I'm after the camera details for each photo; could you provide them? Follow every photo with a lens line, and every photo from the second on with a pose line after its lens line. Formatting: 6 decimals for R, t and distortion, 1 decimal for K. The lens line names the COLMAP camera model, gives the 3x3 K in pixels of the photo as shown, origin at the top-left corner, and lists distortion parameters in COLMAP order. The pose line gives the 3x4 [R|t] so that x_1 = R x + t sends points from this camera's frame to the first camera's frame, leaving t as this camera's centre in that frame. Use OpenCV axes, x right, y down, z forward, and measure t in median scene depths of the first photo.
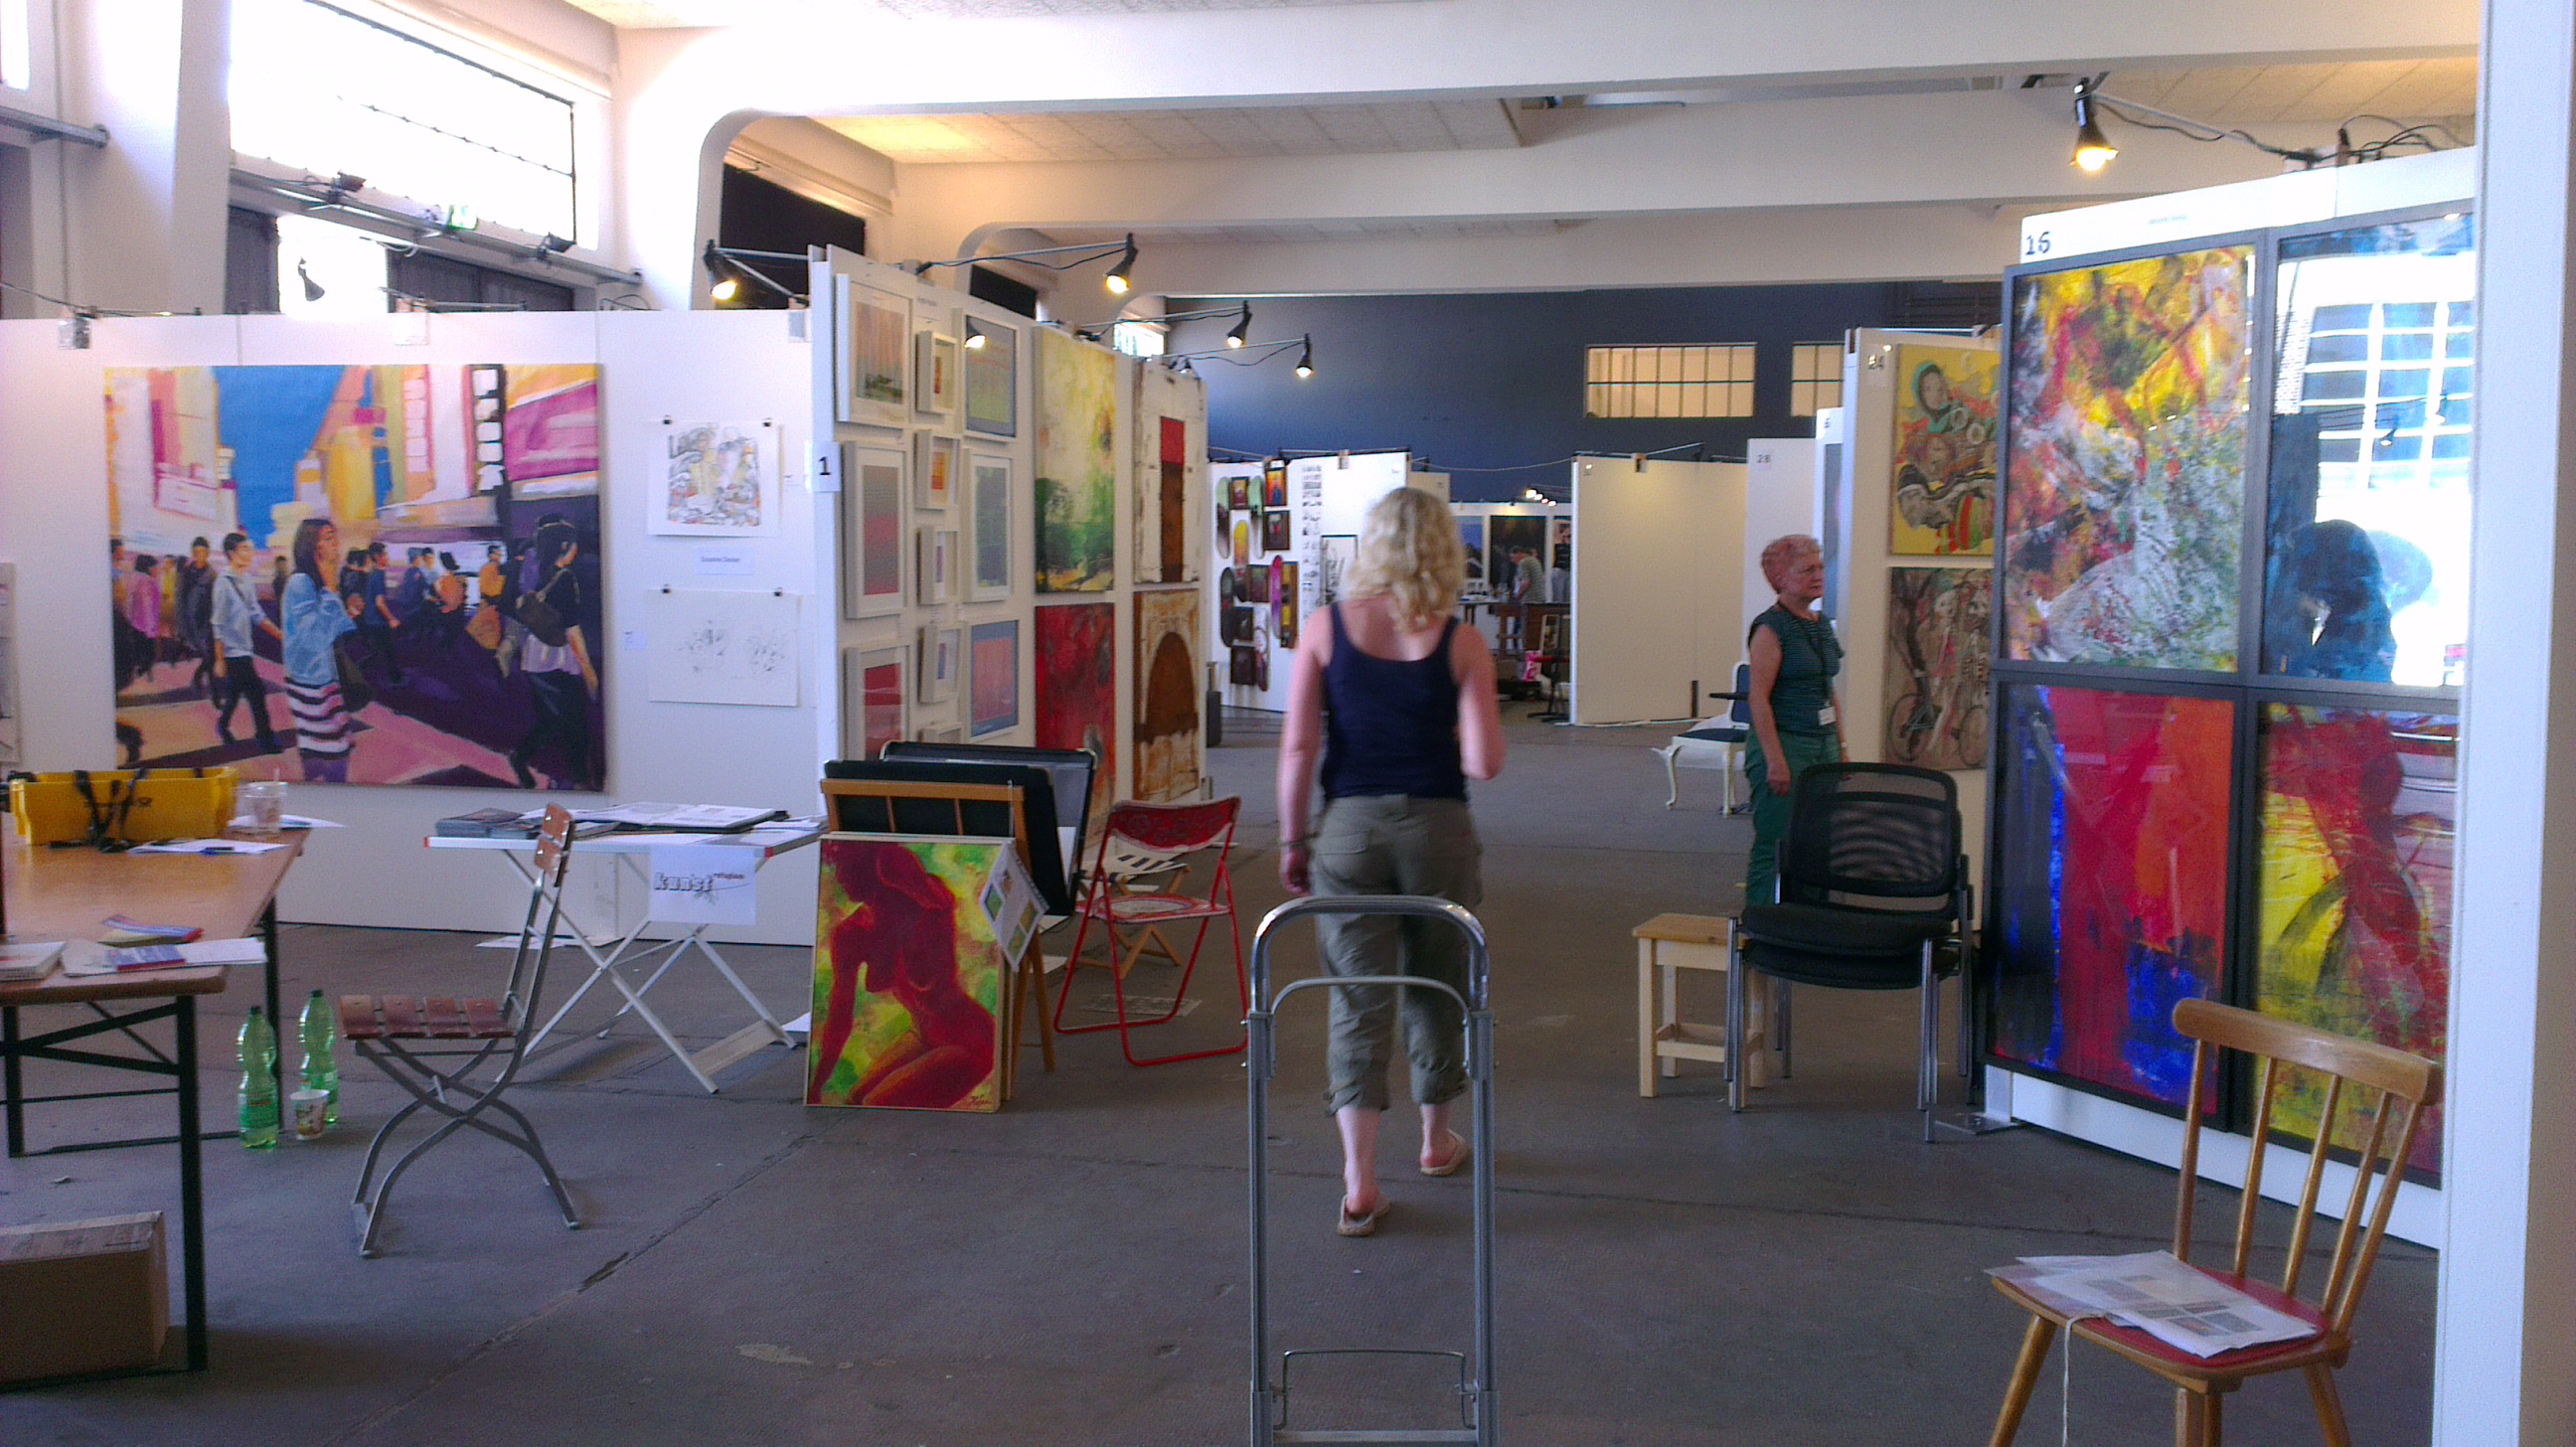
lens RADIAL K [[2105.8, 0, 1288.0], [0, 2105.8, 723.5], [0, 0, 1]] dist [0.059142, 0.001284]
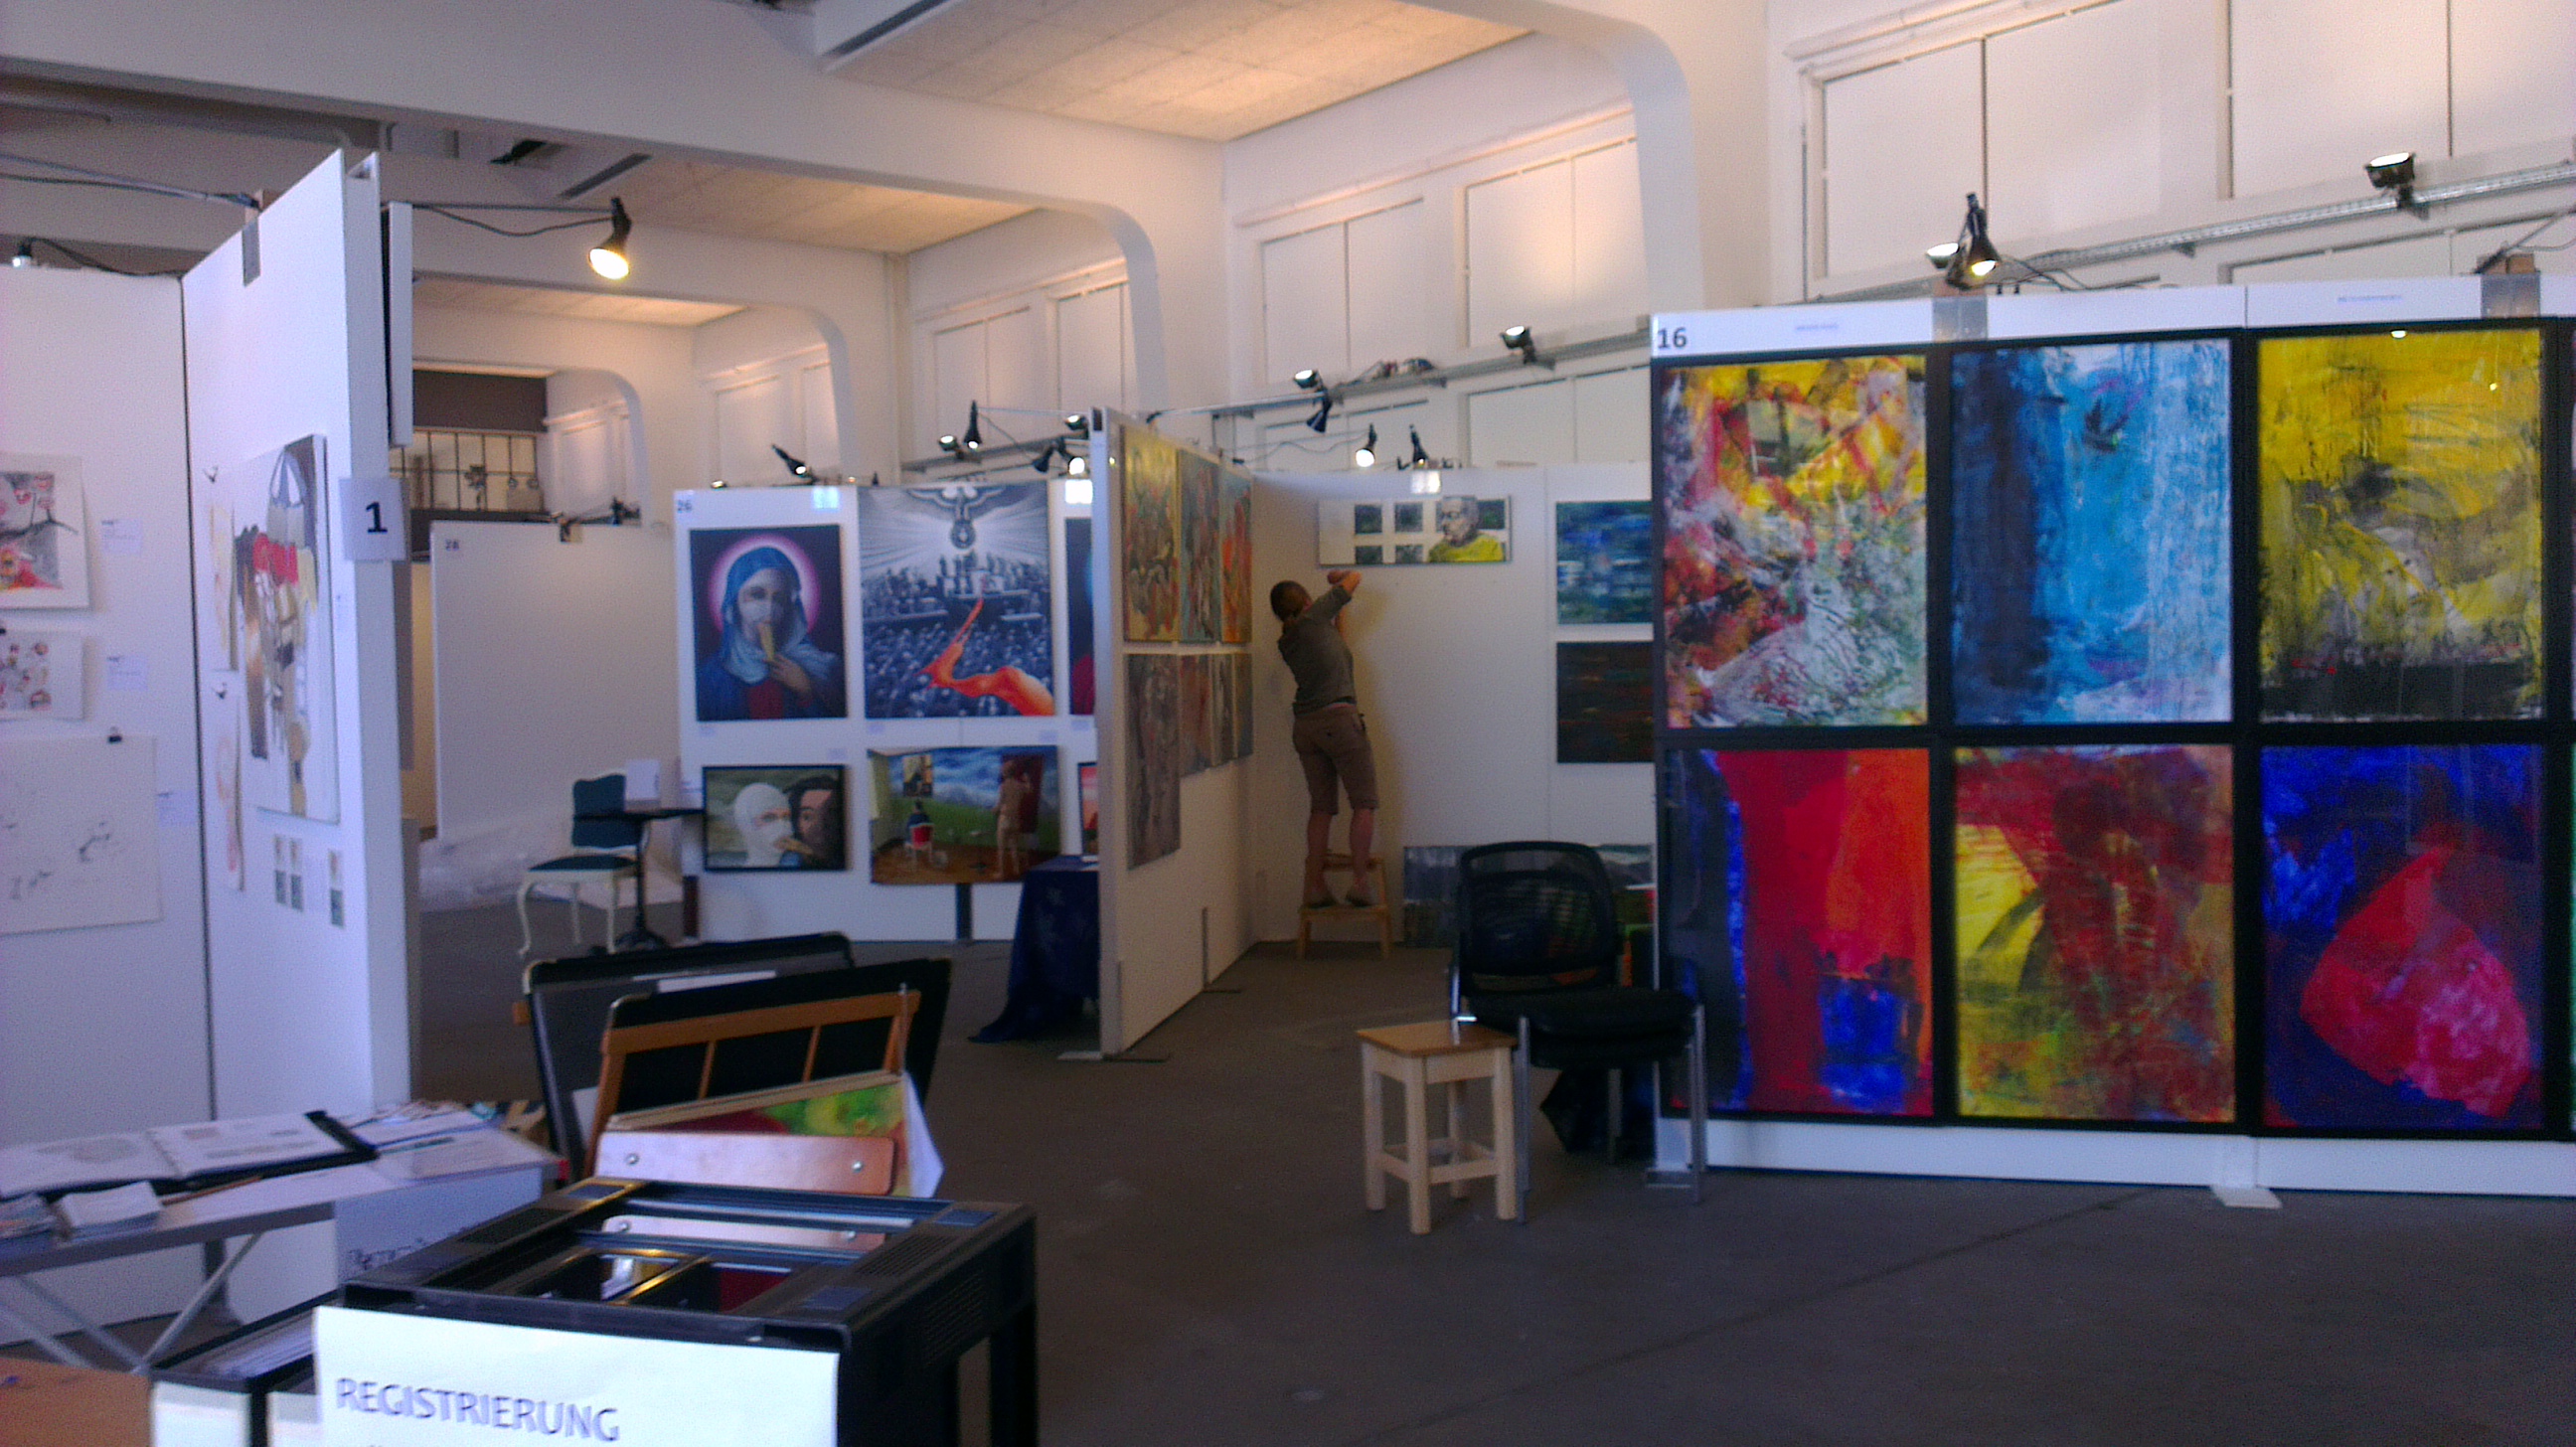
lens RADIAL K [[2062.3, 0, 1297.5], [0, 2062.3, 712.6], [0, 0, 1]] dist [0.140703, -0.230086]
pose [[0.650713, -0.048523, 0.757772, -0.600576], [0.087814, 0.996069, -0.011626, -0.044870], [-0.754229, 0.074108, 0.652416, 0.497358]]
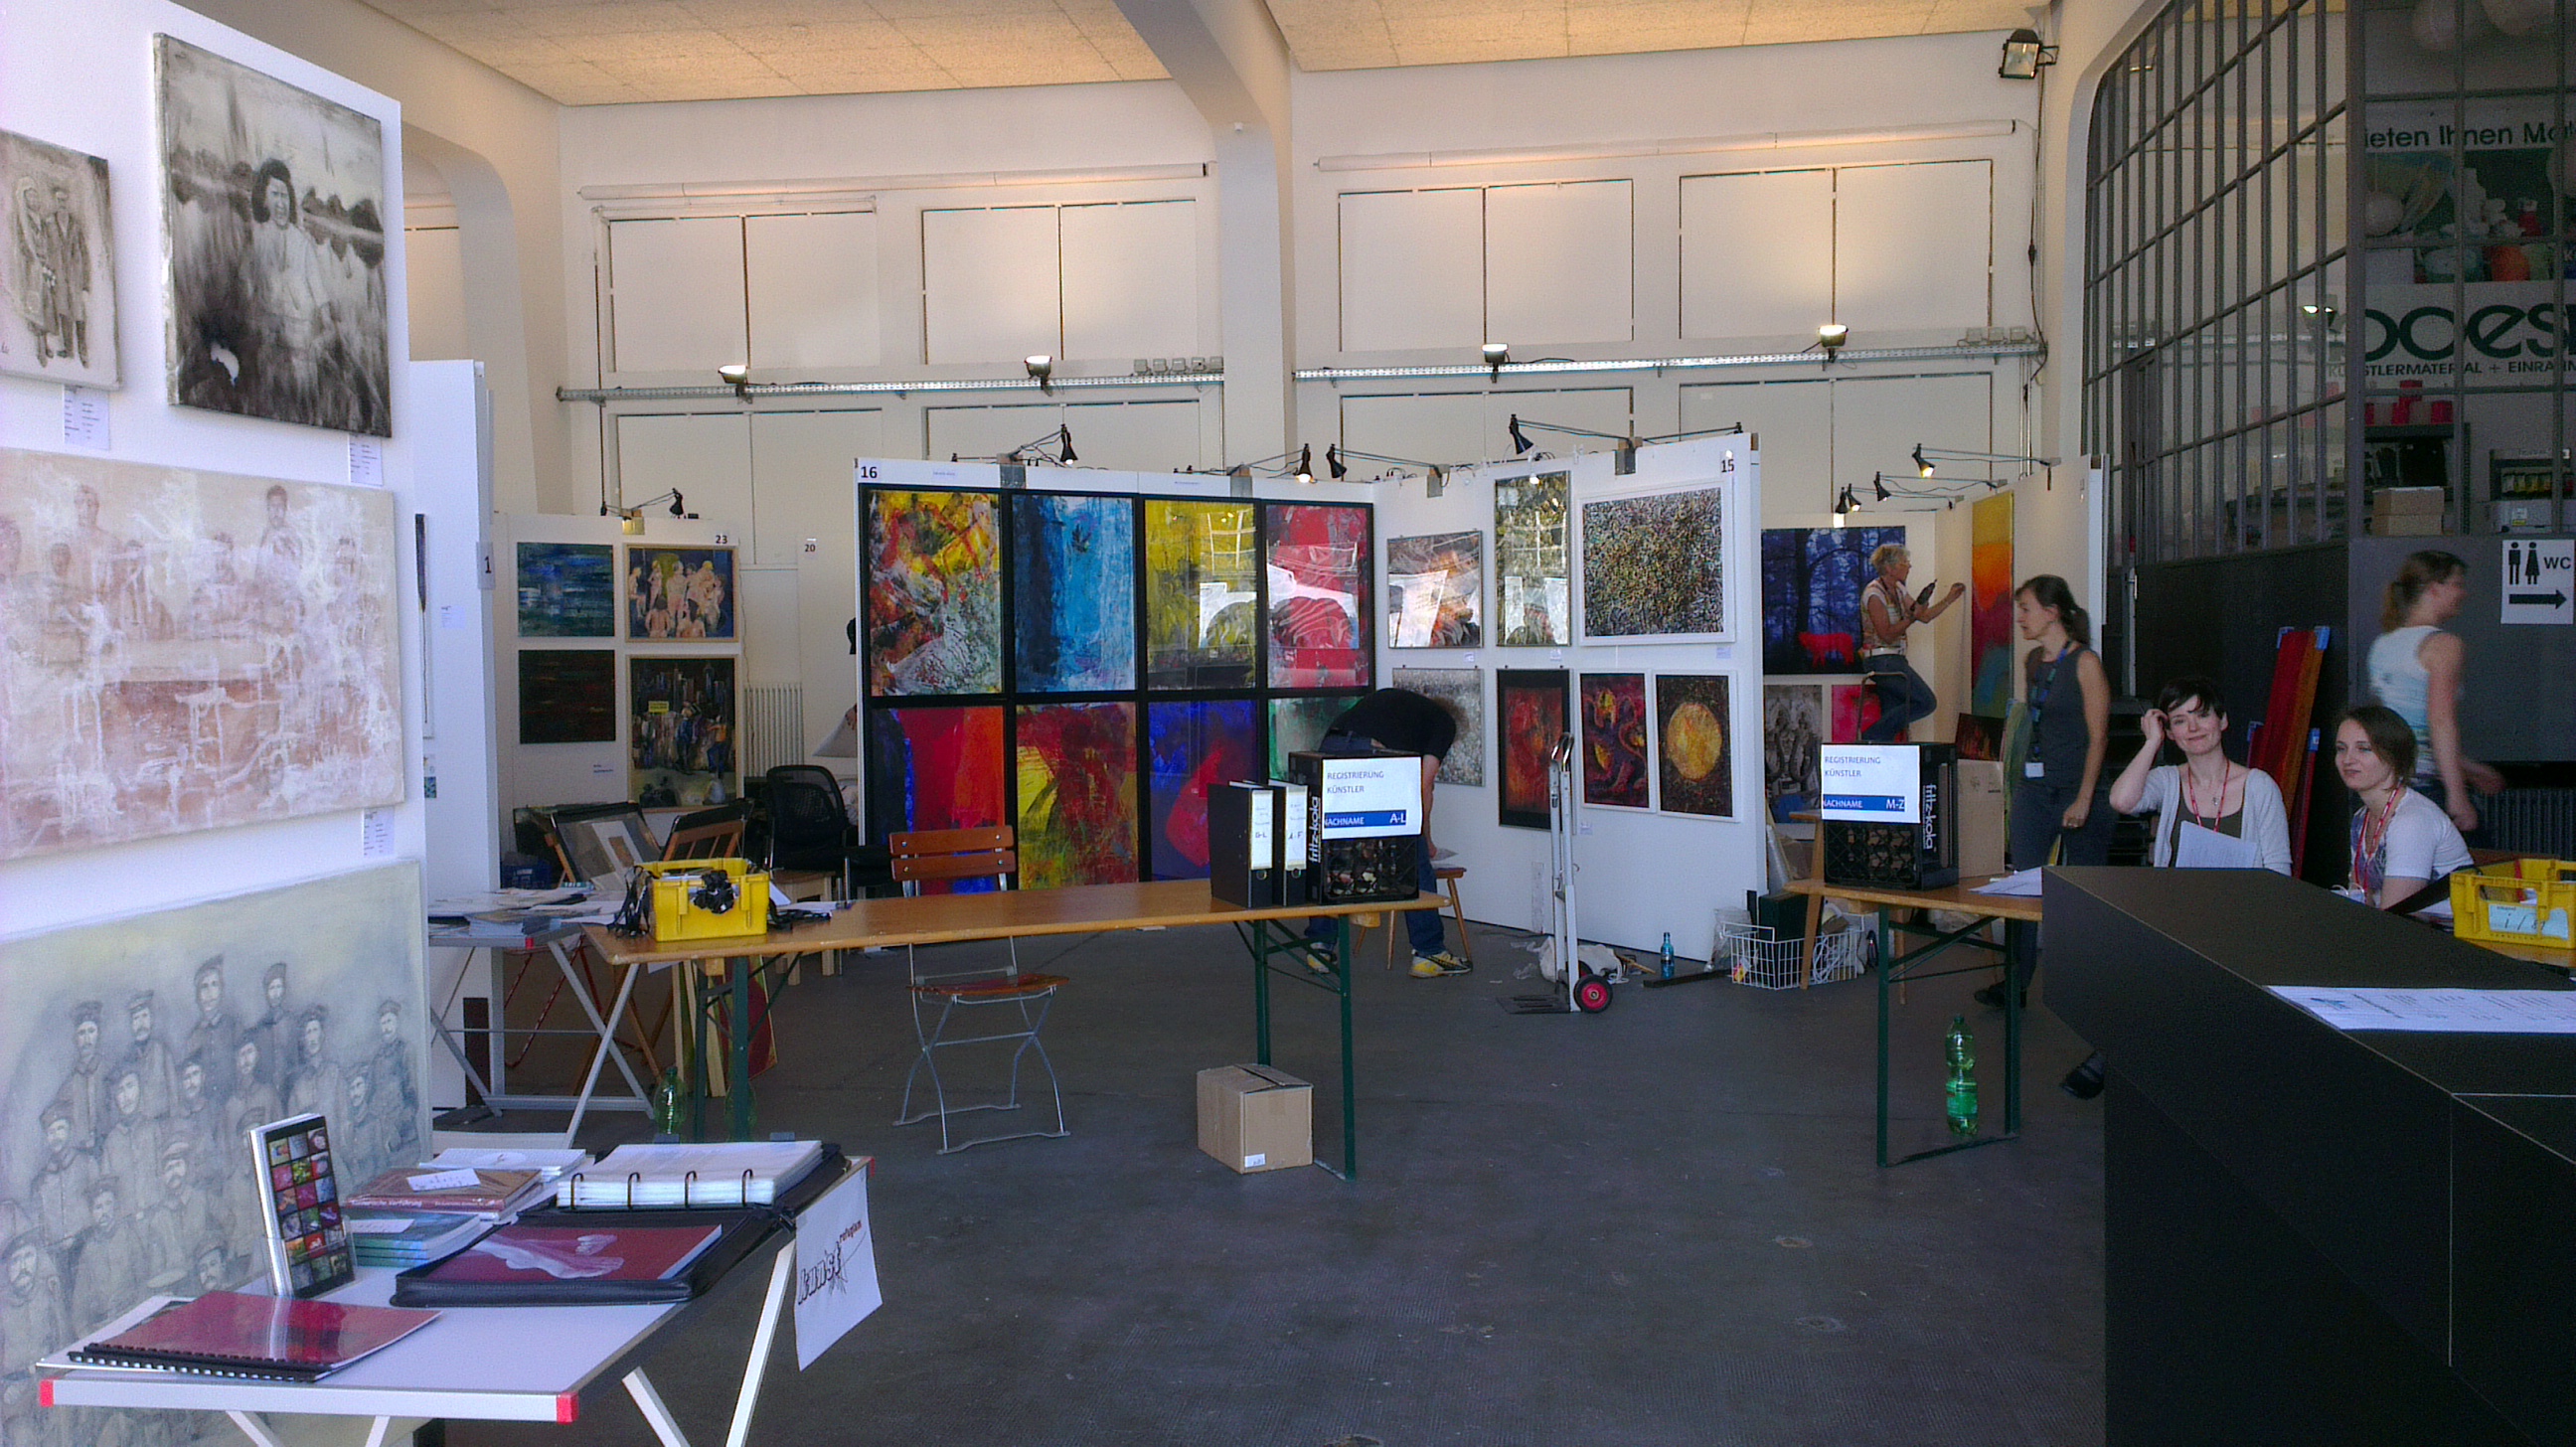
lens RADIAL K [[2062.3, 0, 1297.5], [0, 2062.3, 712.6], [0, 0, 1]] dist [0.140703, -0.230086]
pose [[-0.053478, -0.043797, 0.997608, -1.565080], [0.091137, 0.994654, 0.048553, -0.074402], [-0.994401, 0.093515, -0.049200, 0.773787]]
